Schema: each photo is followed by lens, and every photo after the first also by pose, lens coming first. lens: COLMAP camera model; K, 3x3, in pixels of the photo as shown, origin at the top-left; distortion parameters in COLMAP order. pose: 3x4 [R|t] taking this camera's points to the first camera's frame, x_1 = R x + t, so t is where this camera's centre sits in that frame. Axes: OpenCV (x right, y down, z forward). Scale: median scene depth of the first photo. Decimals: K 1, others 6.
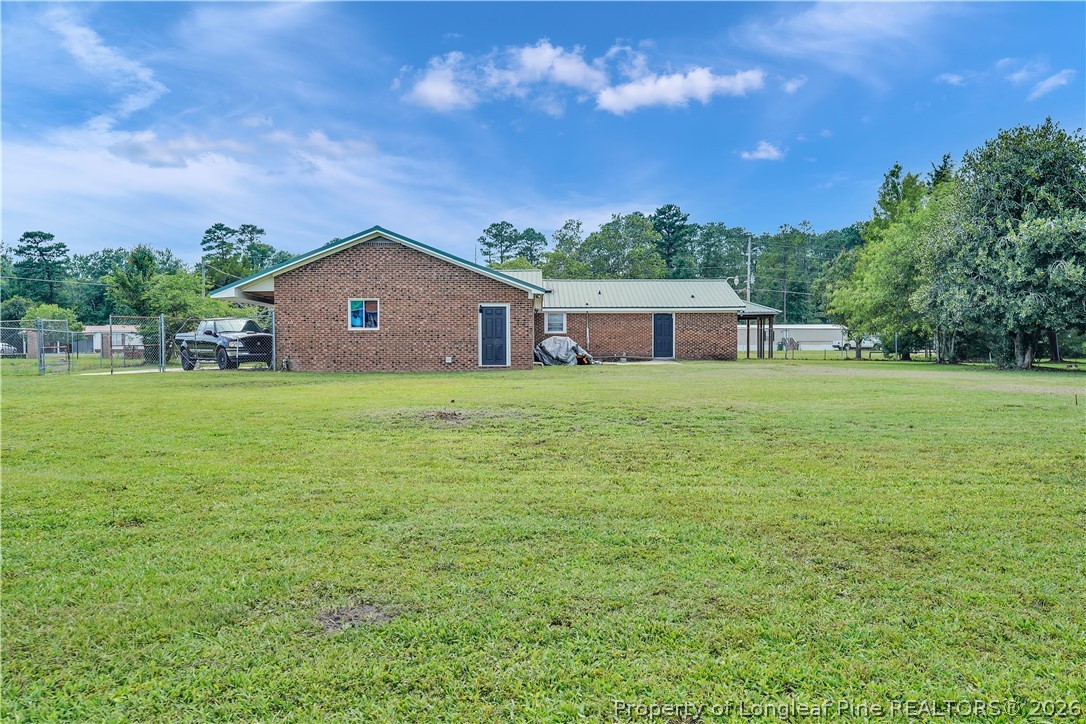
lens RADIAL K [[525.4, 0, 543.0], [0, 525.4, 362.0], [0, 0, 1]] dist [-0.036021, 0.001484]
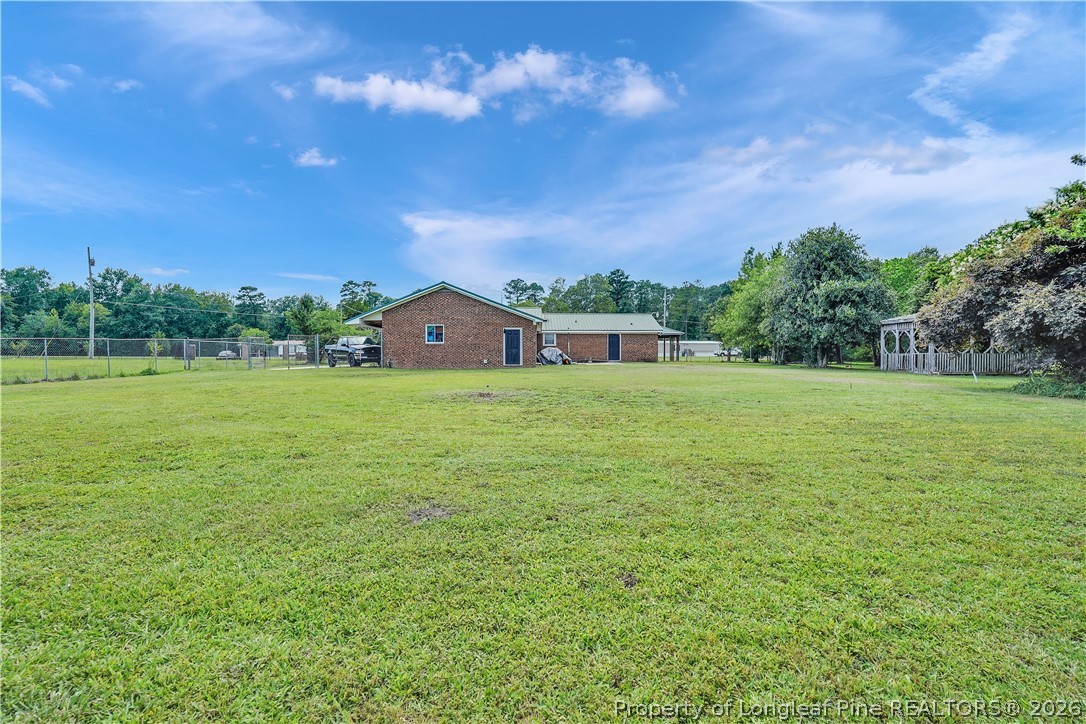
lens RADIAL K [[525.4, 0, 543.0], [0, 525.4, 362.0], [0, 0, 1]] dist [-0.036021, 0.001484]
pose [[0.999995, 0.003060, -0.000421, 0.004328], [-0.003059, 0.999995, 0.000610, -0.003885], [0.000423, -0.000608, 1.000000, -0.704373]]
